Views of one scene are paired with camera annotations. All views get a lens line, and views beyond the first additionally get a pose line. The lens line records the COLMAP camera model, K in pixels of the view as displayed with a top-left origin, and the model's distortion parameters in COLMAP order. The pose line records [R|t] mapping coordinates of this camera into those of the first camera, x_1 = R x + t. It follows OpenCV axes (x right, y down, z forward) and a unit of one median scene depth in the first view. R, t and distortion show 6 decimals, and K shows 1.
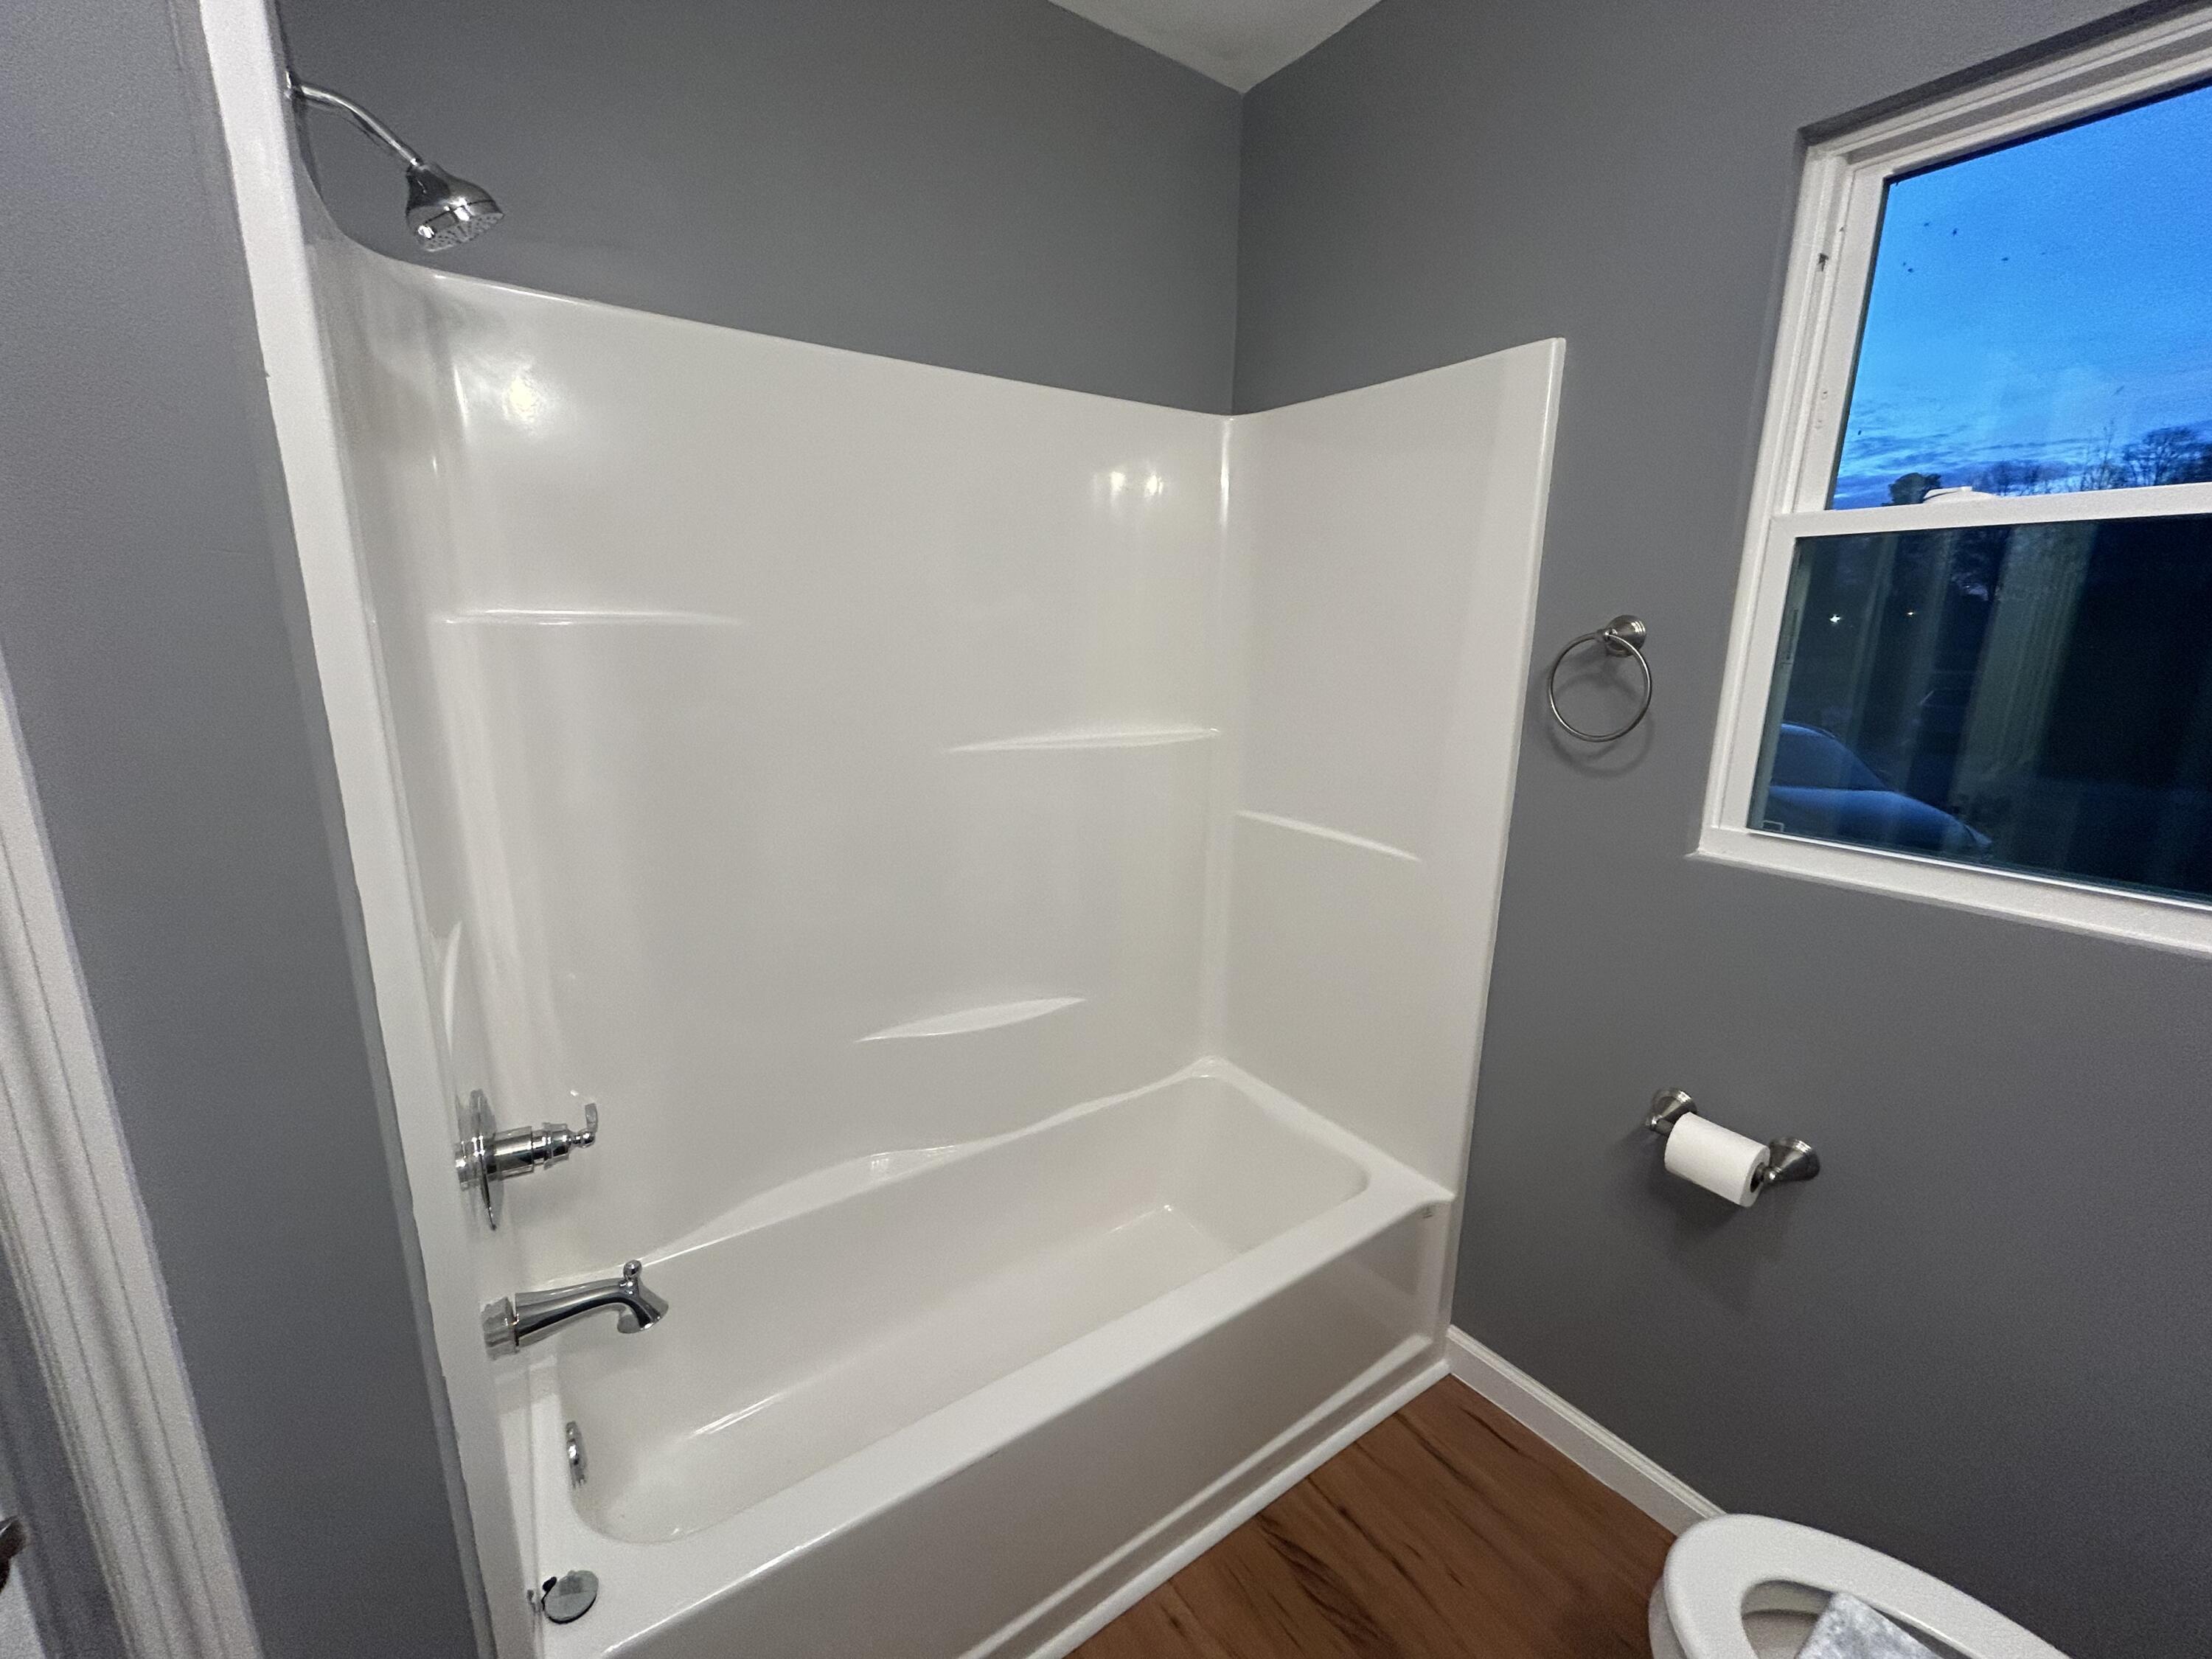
lens RADIAL K [[893.3, 0, 1115.9], [0, 893.3, 823.8], [0, 0, 1]] dist [0.000939, 0.000109]
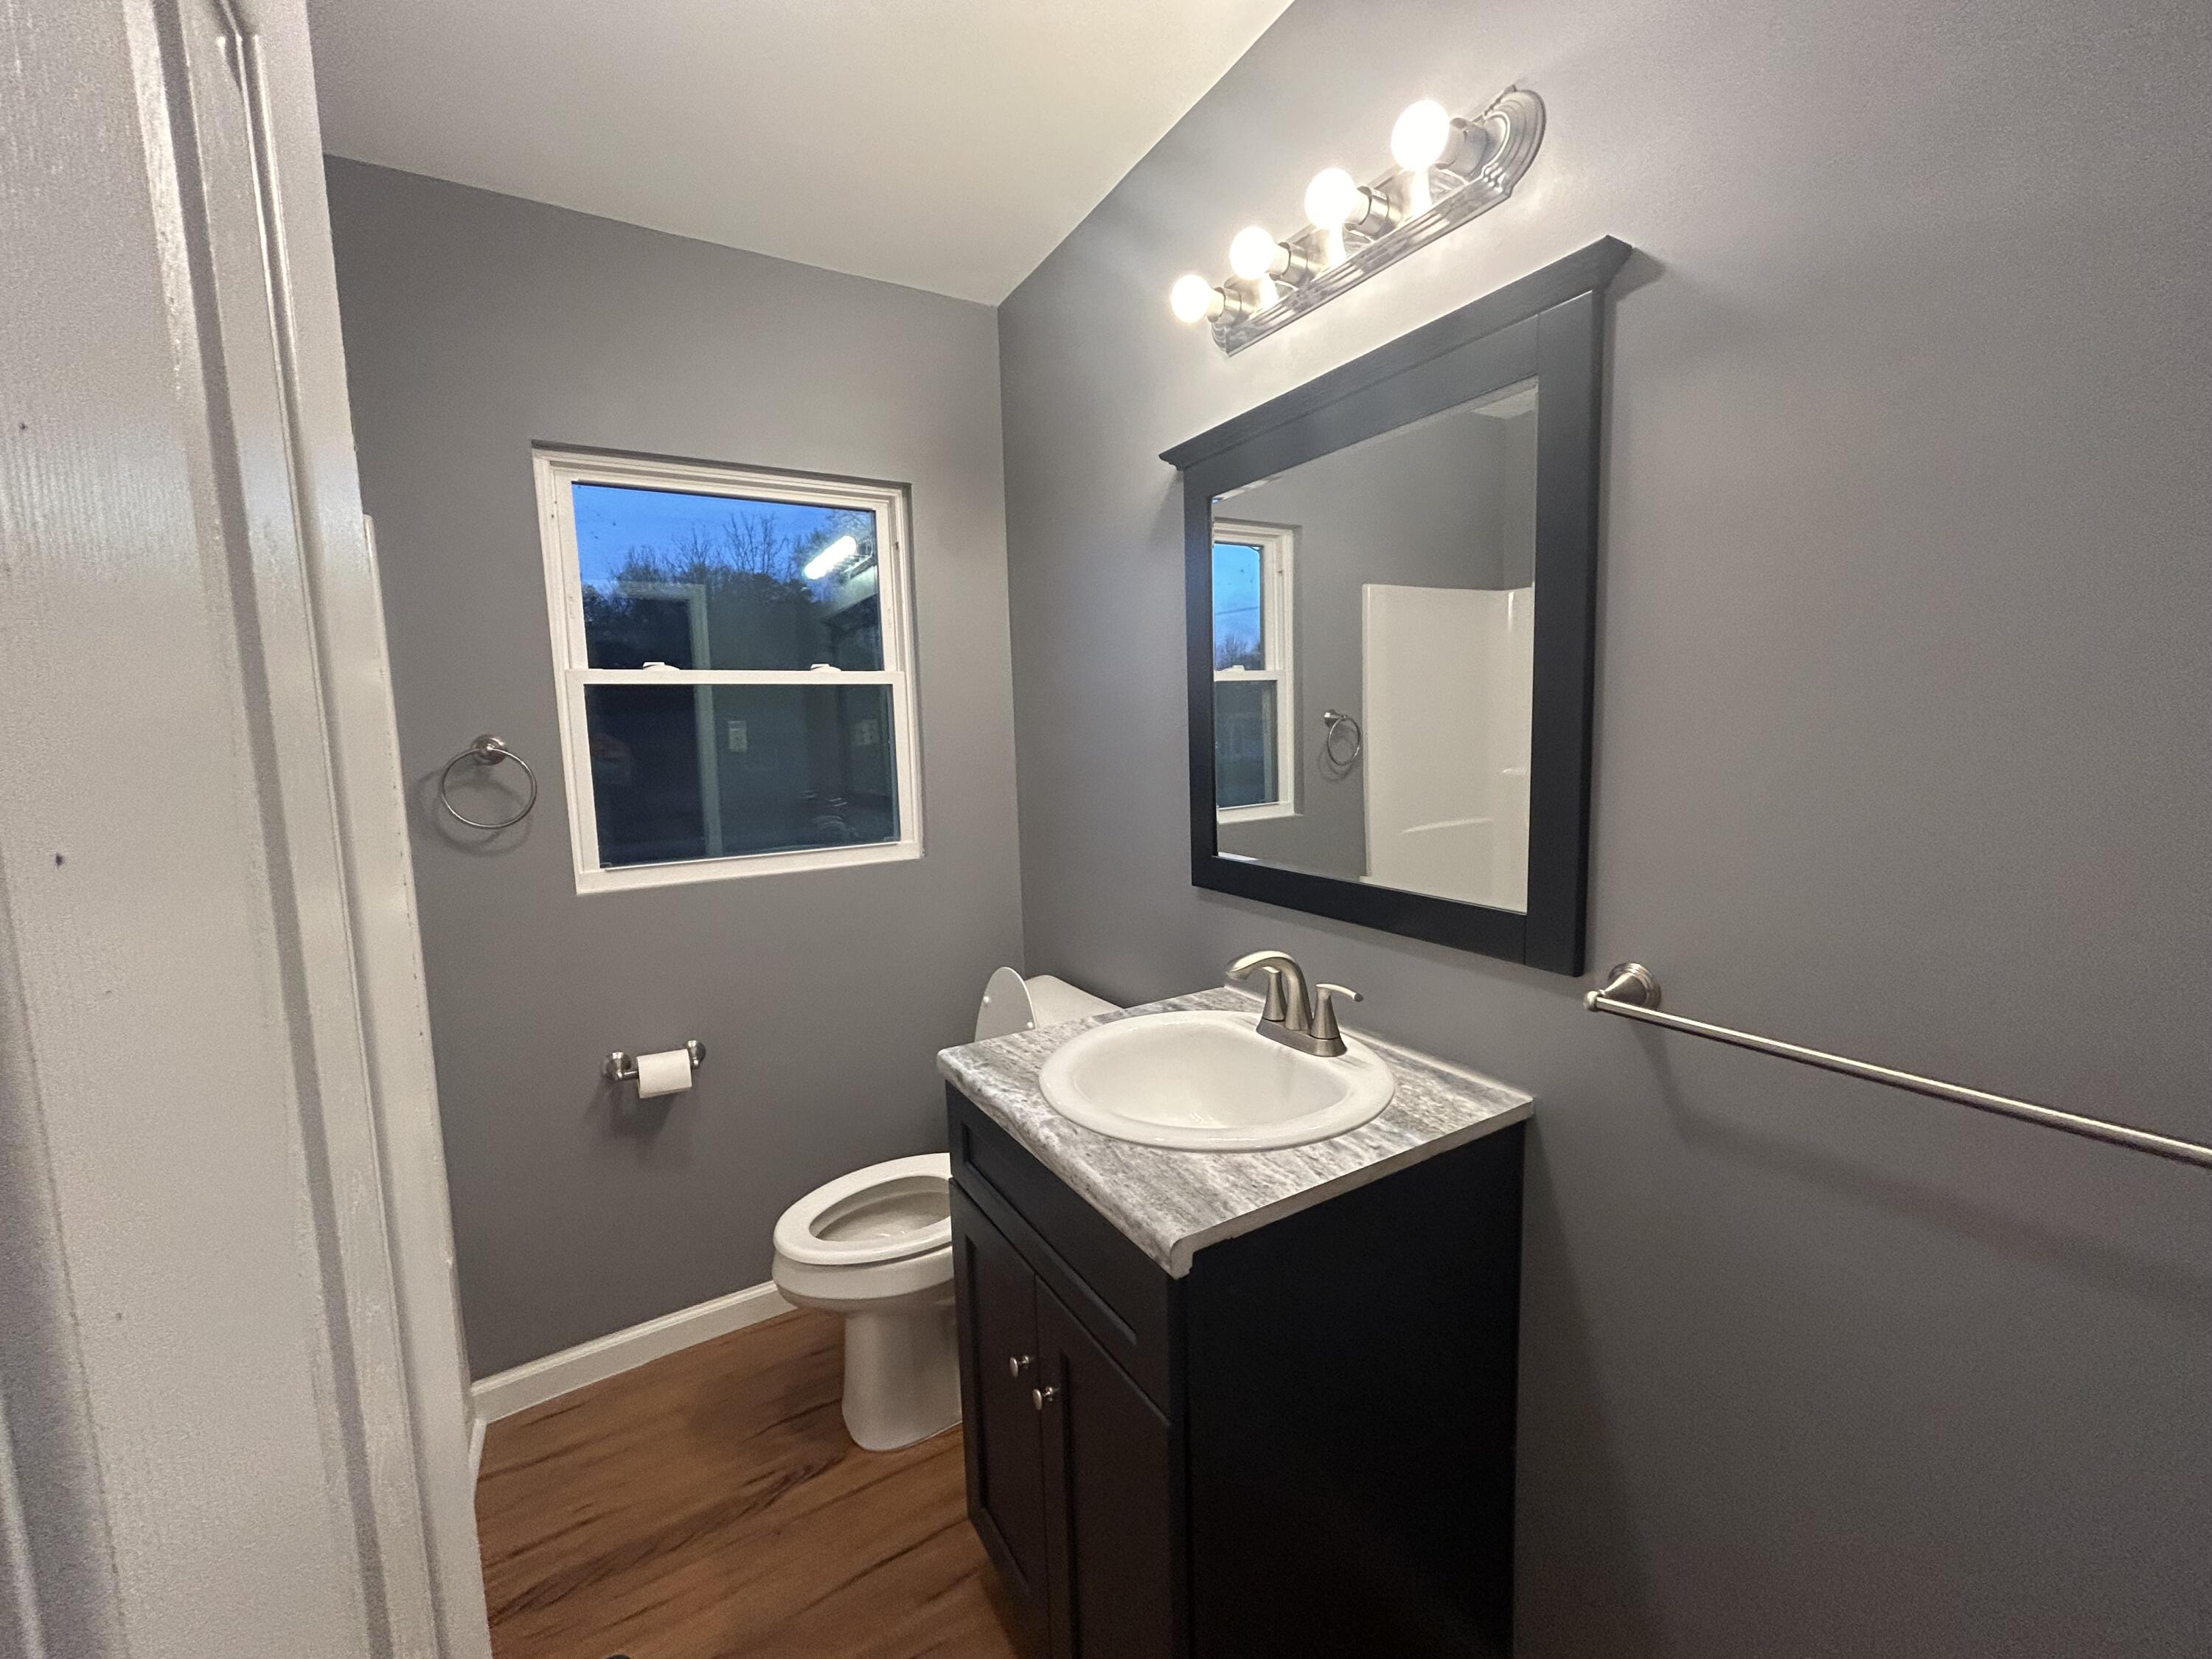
lens RADIAL K [[893.3, 0, 1115.9], [0, 893.3, 823.8], [0, 0, 1]] dist [0.000939, 0.000109]
pose [[0.066758, -0.123972, 0.990038, -0.704011], [0.244520, 0.964026, 0.104227, -0.013430], [-0.967344, 0.235126, 0.094670, -0.008384]]
